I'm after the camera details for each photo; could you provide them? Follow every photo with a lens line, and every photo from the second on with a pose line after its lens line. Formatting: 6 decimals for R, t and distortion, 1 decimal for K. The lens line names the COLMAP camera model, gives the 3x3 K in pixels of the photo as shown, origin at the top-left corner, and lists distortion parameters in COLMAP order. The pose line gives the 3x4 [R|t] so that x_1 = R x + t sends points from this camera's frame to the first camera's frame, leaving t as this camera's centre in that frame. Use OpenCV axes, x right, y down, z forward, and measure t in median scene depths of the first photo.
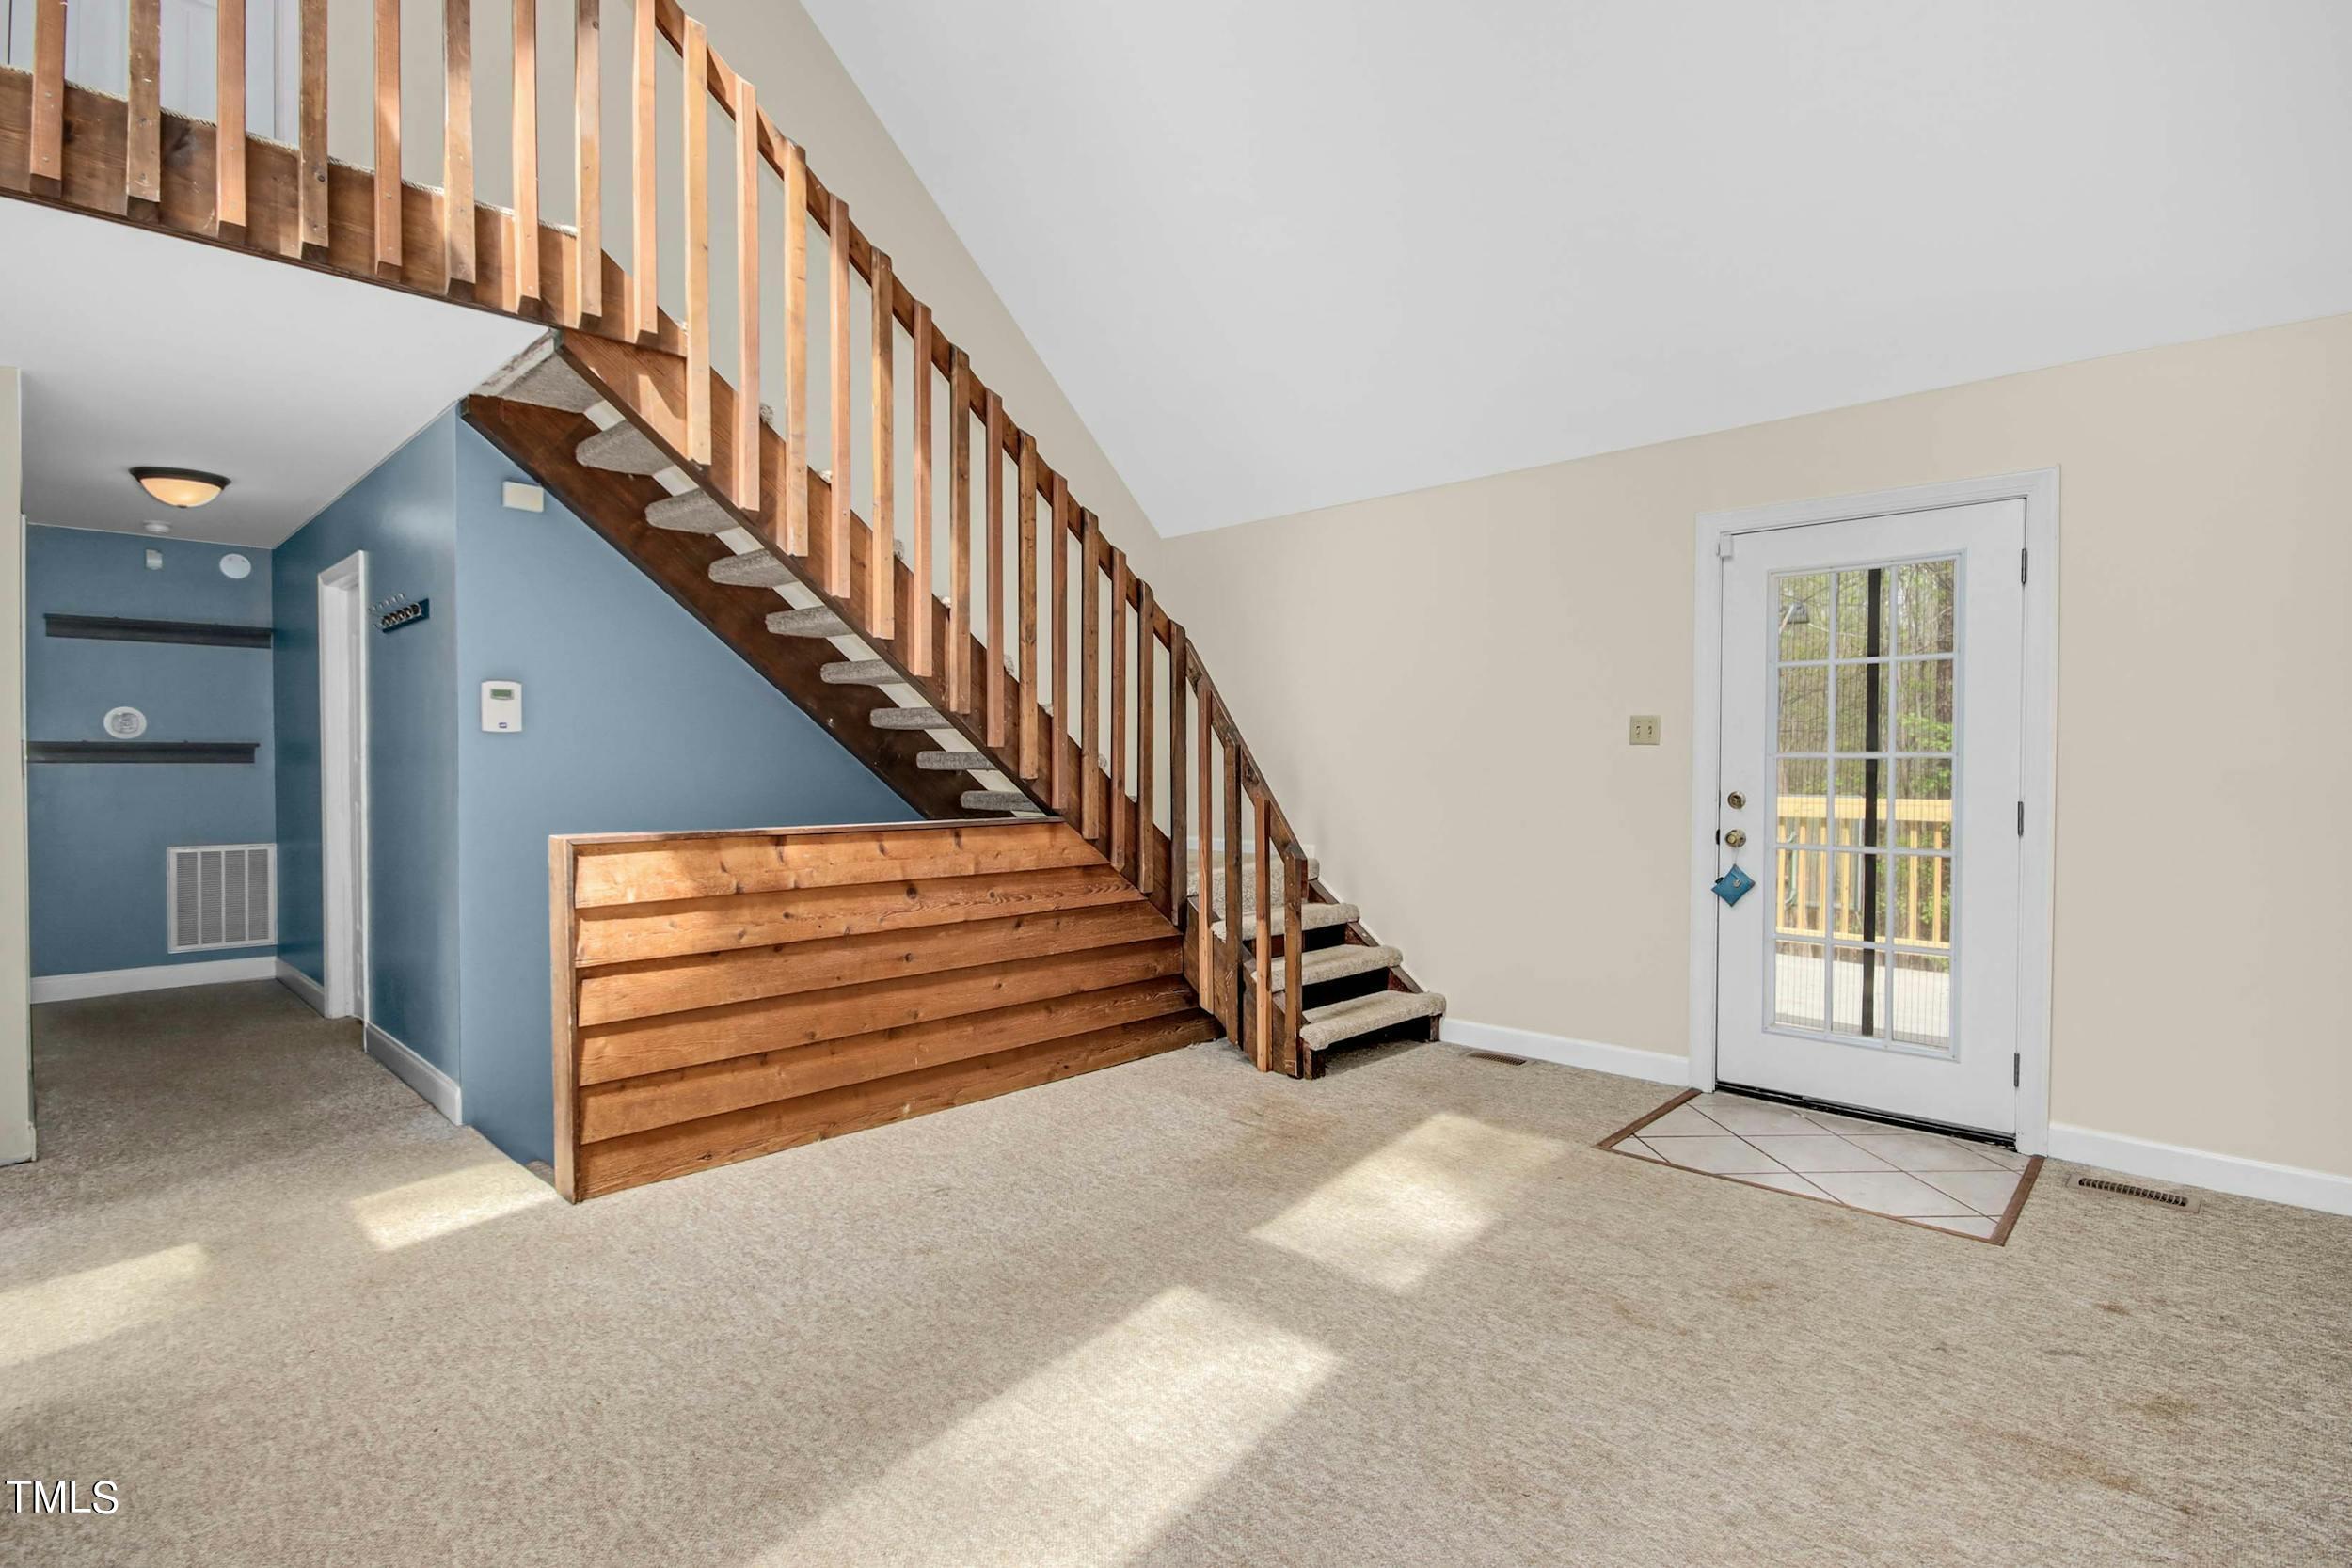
lens RADIAL K [[1116.9, 0, 1132.3], [0, 1116.9, 773.5], [0, 0, 1]] dist [0.001504, 0.000098]
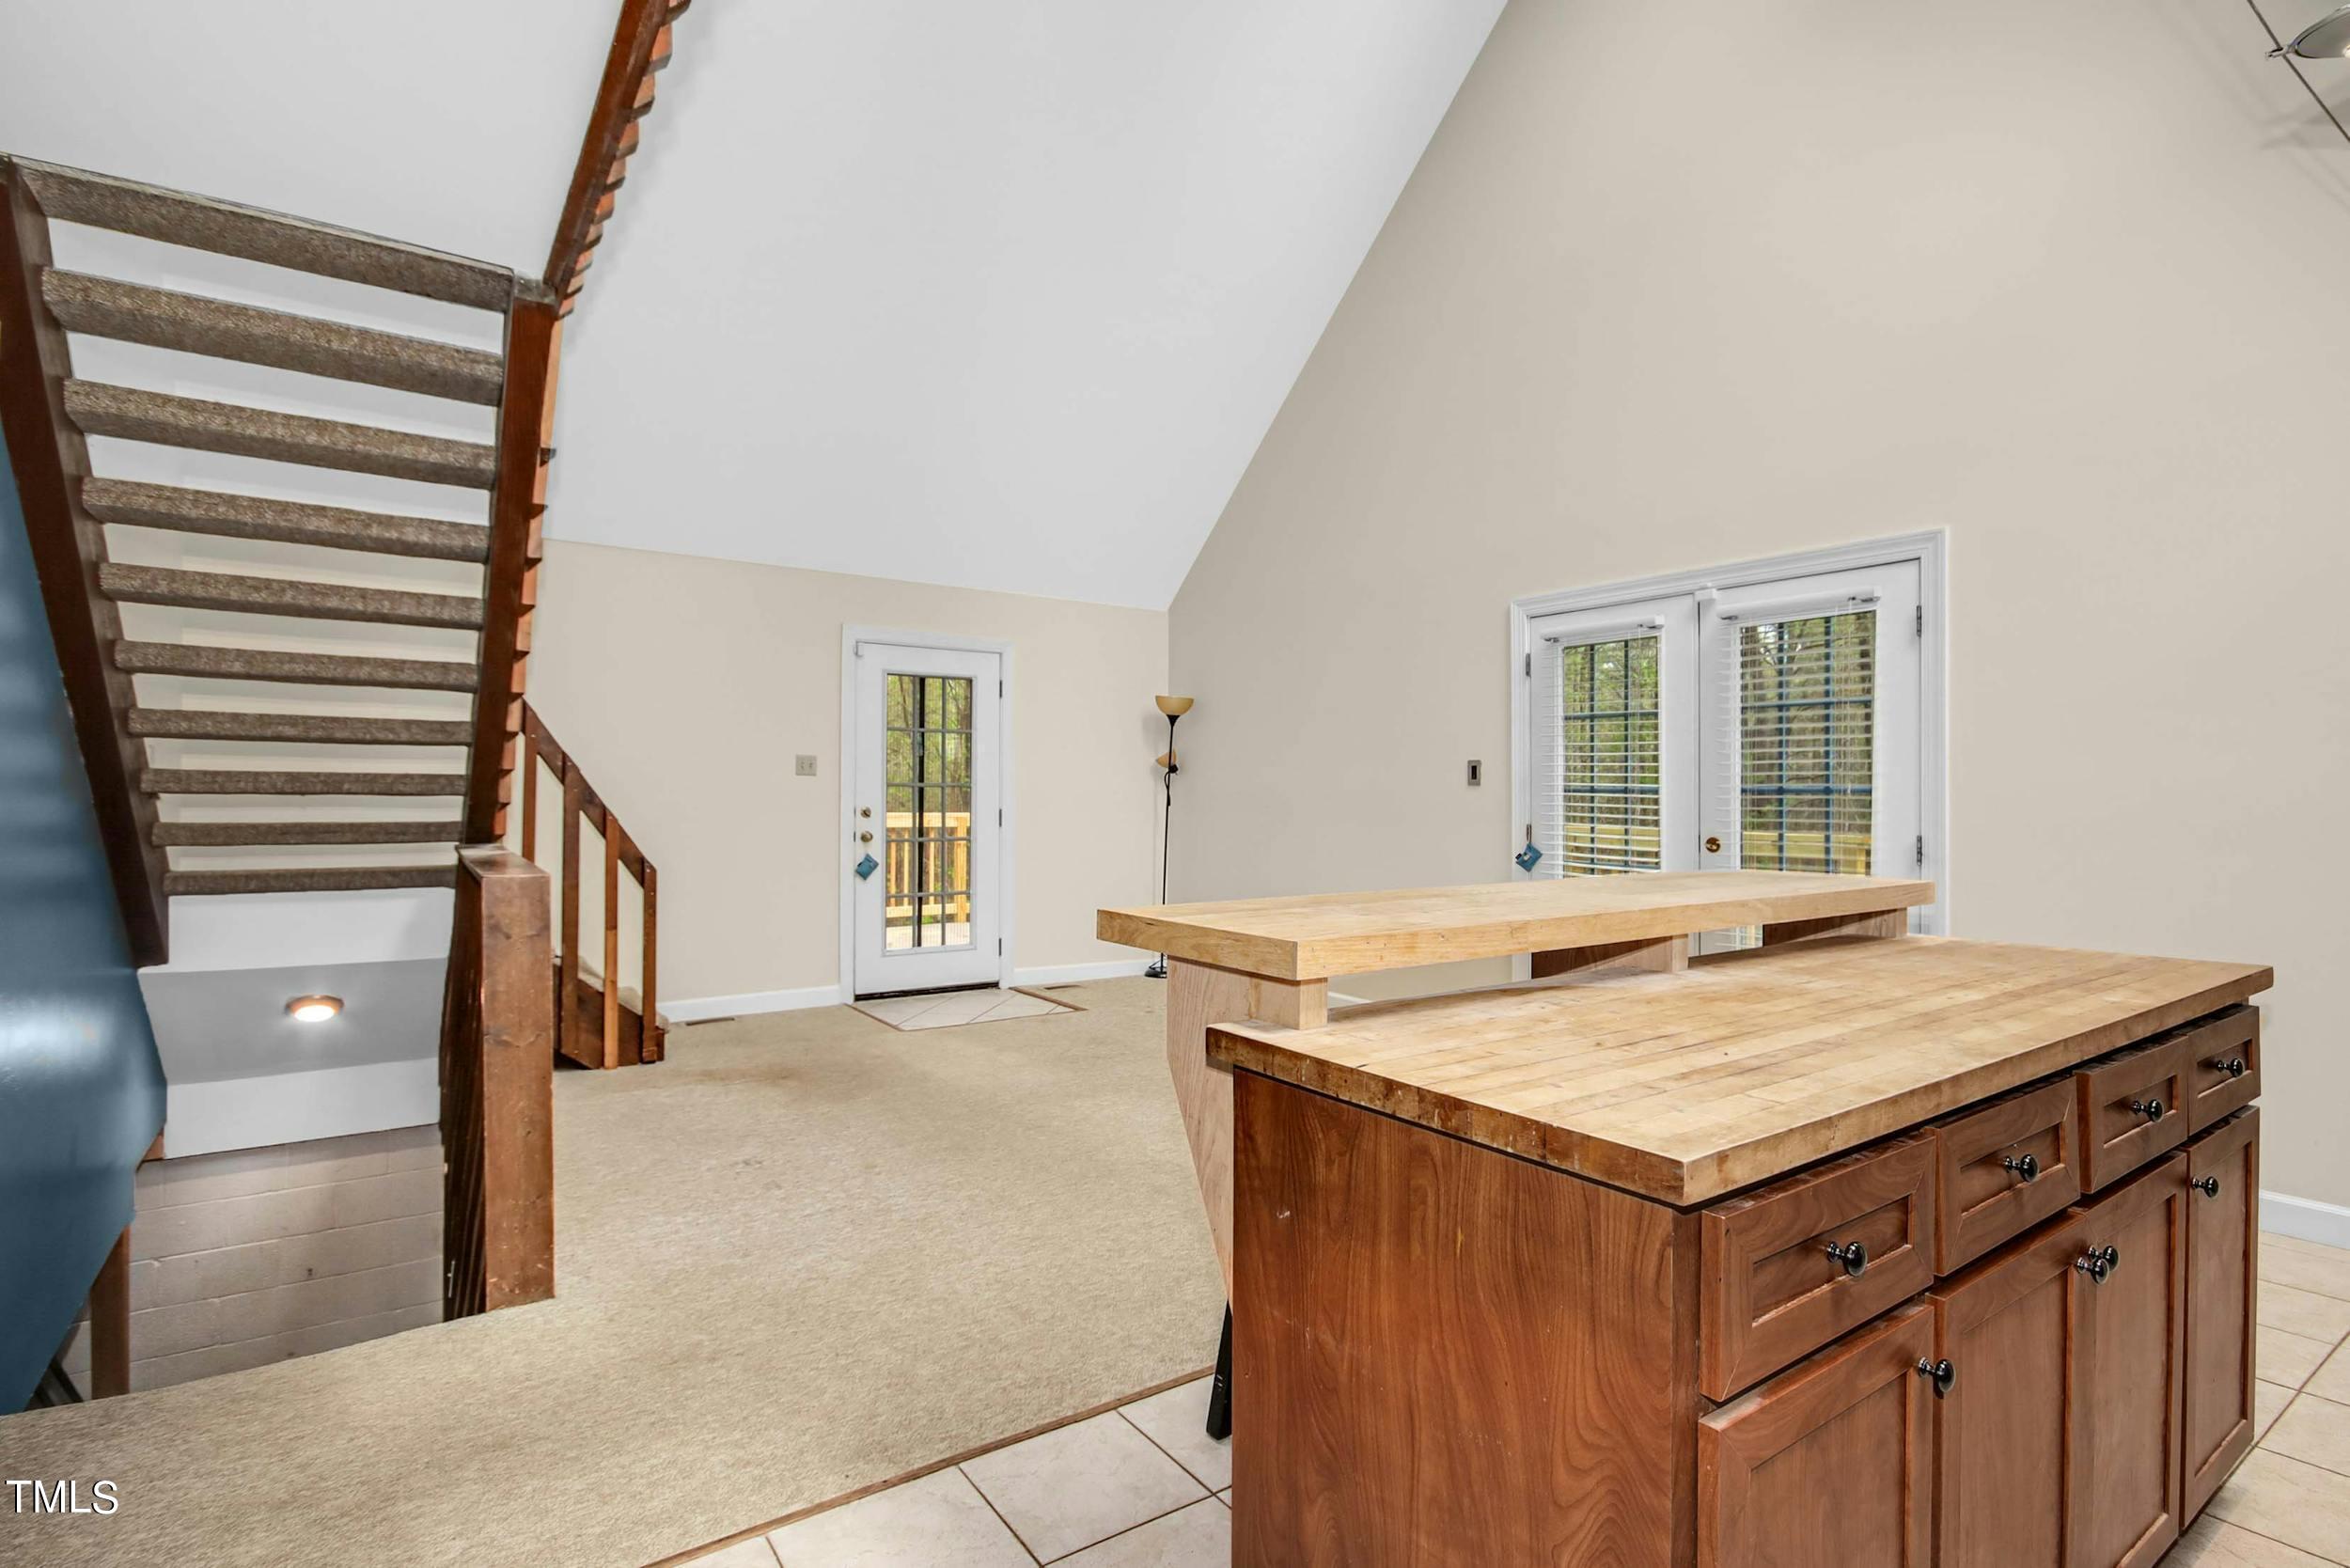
lens RADIAL K [[1154.6, 0, 1180.2], [0, 1154.6, 779.2], [0, 0, 1]] dist [-0.002712, -0.000915]
pose [[0.185547, 0.008772, 0.982596, -1.118799], [0.004037, 0.999945, -0.009689, -0.006243], [-0.982627, 0.005764, 0.185502, 0.307047]]
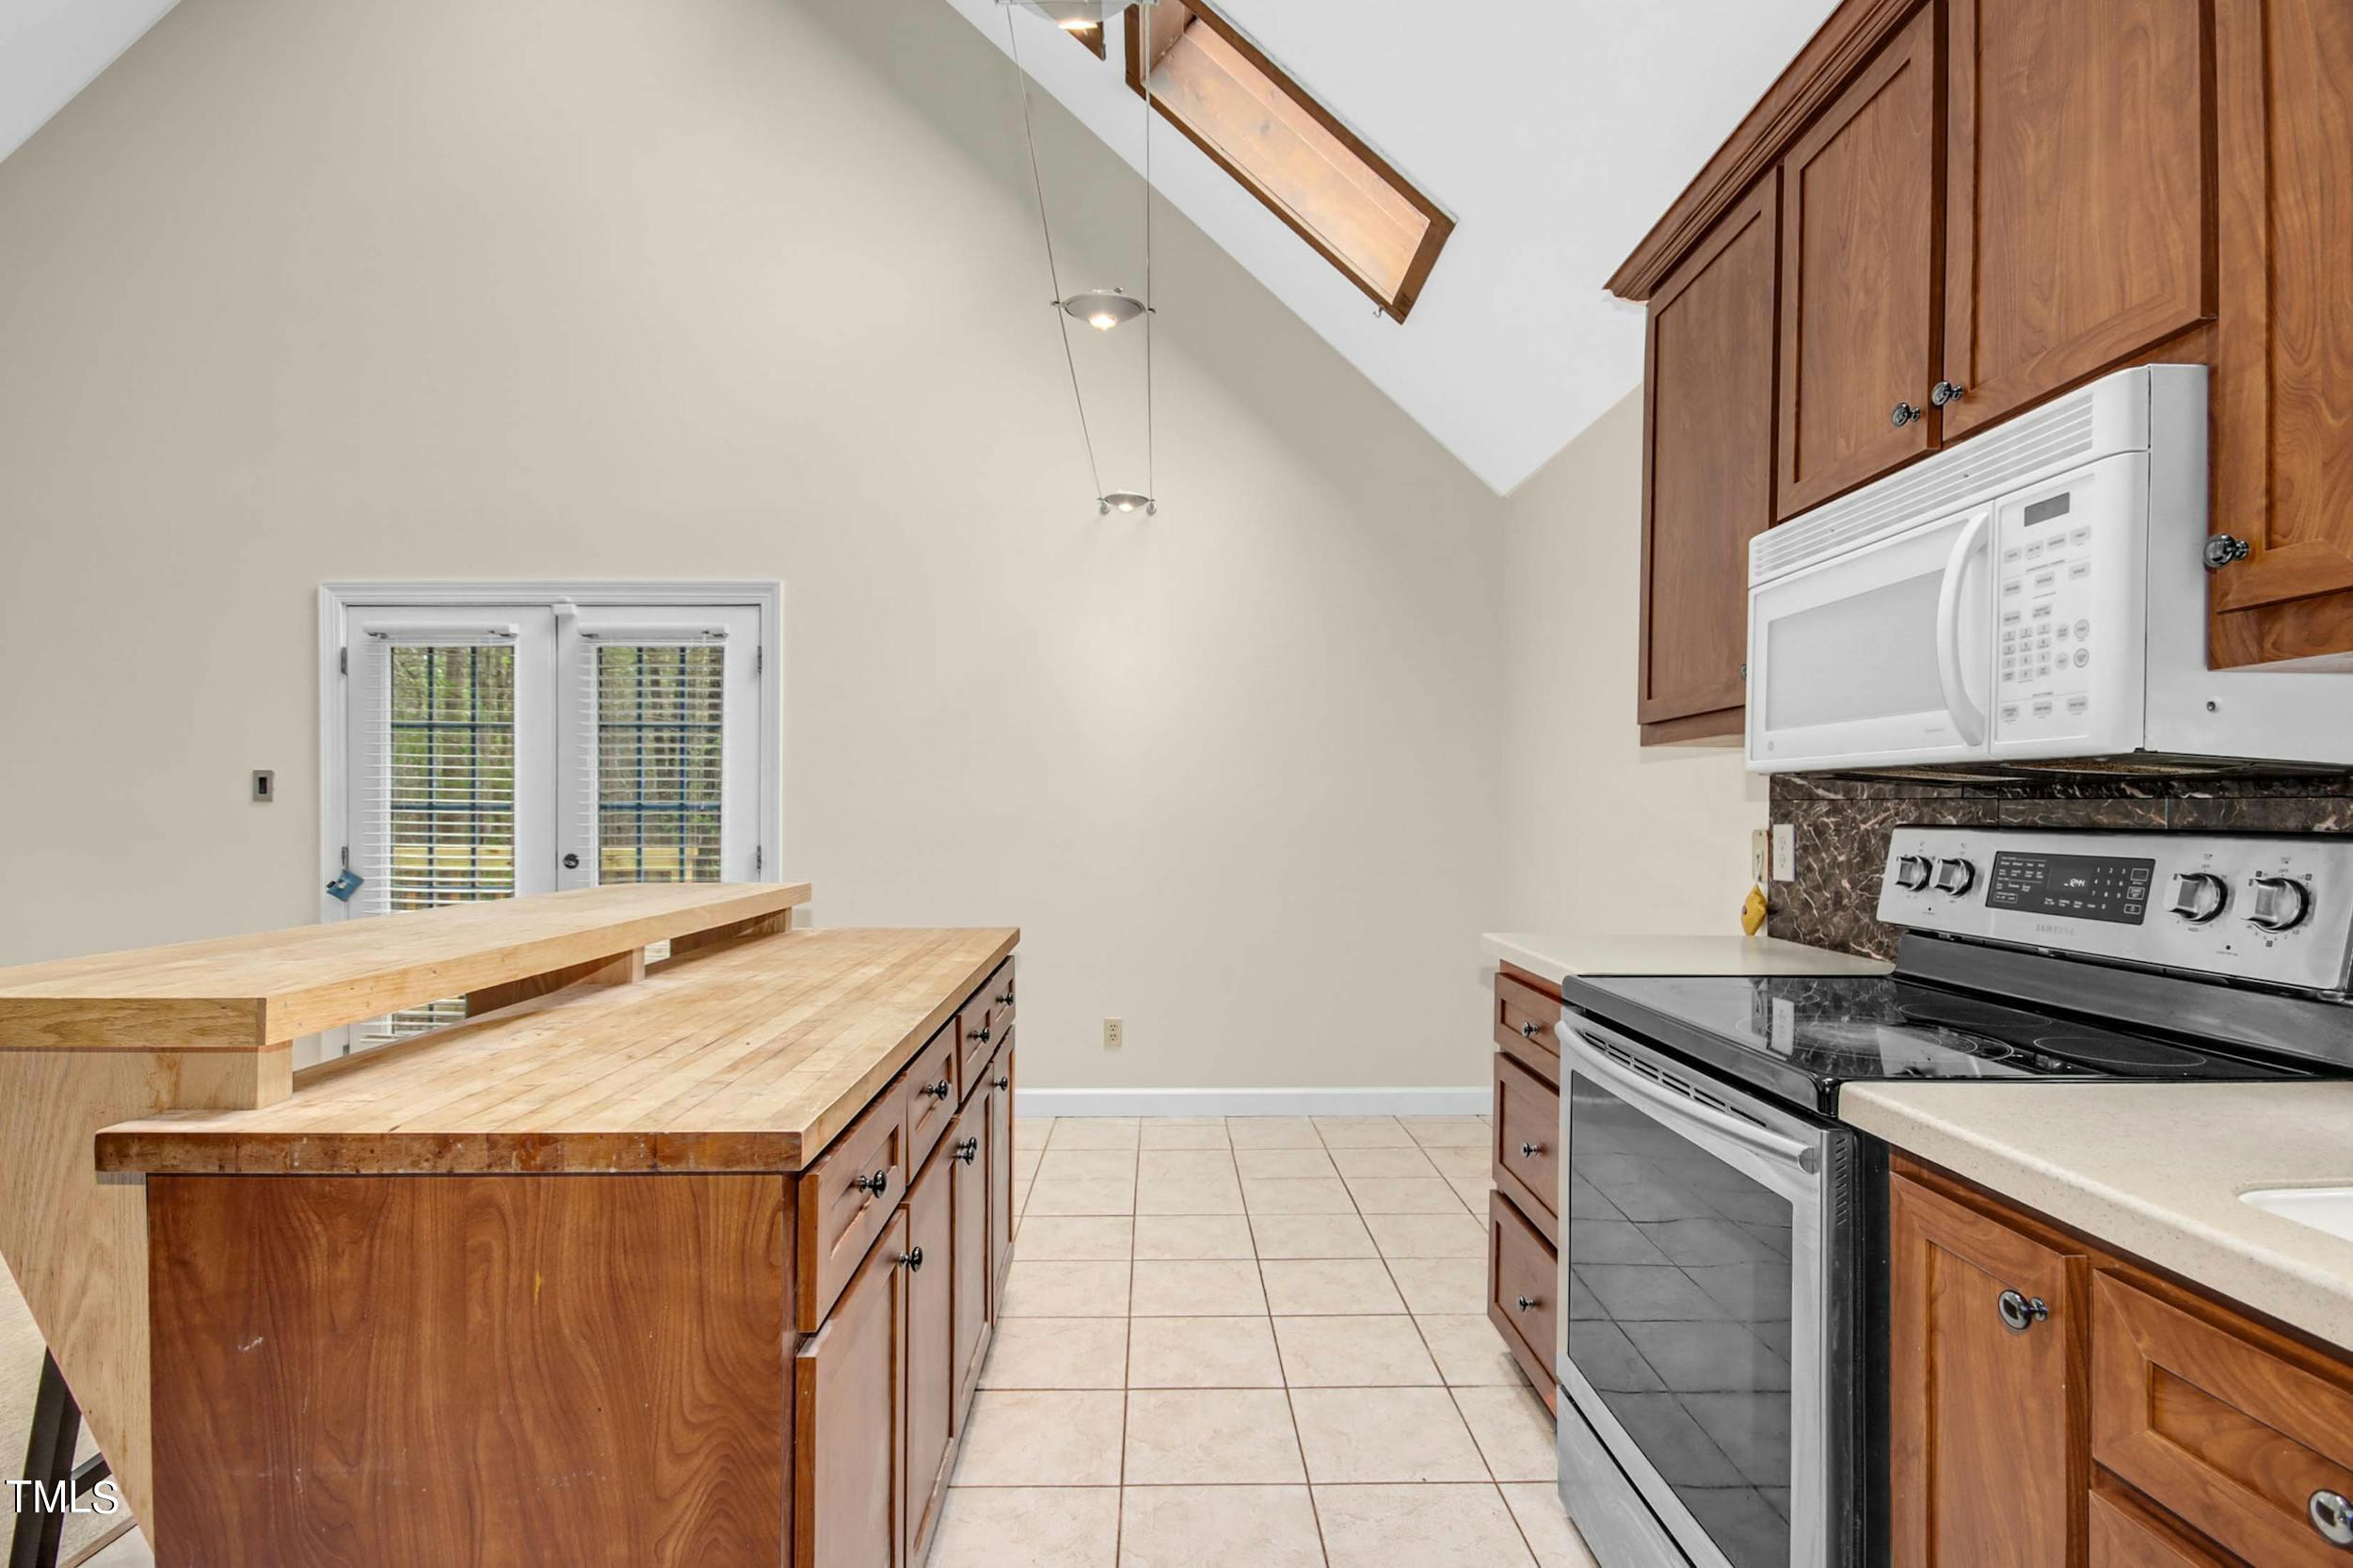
lens RADIAL K [[1150.2, 0, 1178.9], [0, 1150.2, 809.9], [0, 0, 1]] dist [-0.012629, -0.000580]
pose [[-0.717415, -0.002041, 0.696643, -1.115906], [0.003869, 0.999969, 0.006915, -0.006513], [-0.696635, 0.007656, -0.717384, 0.406528]]
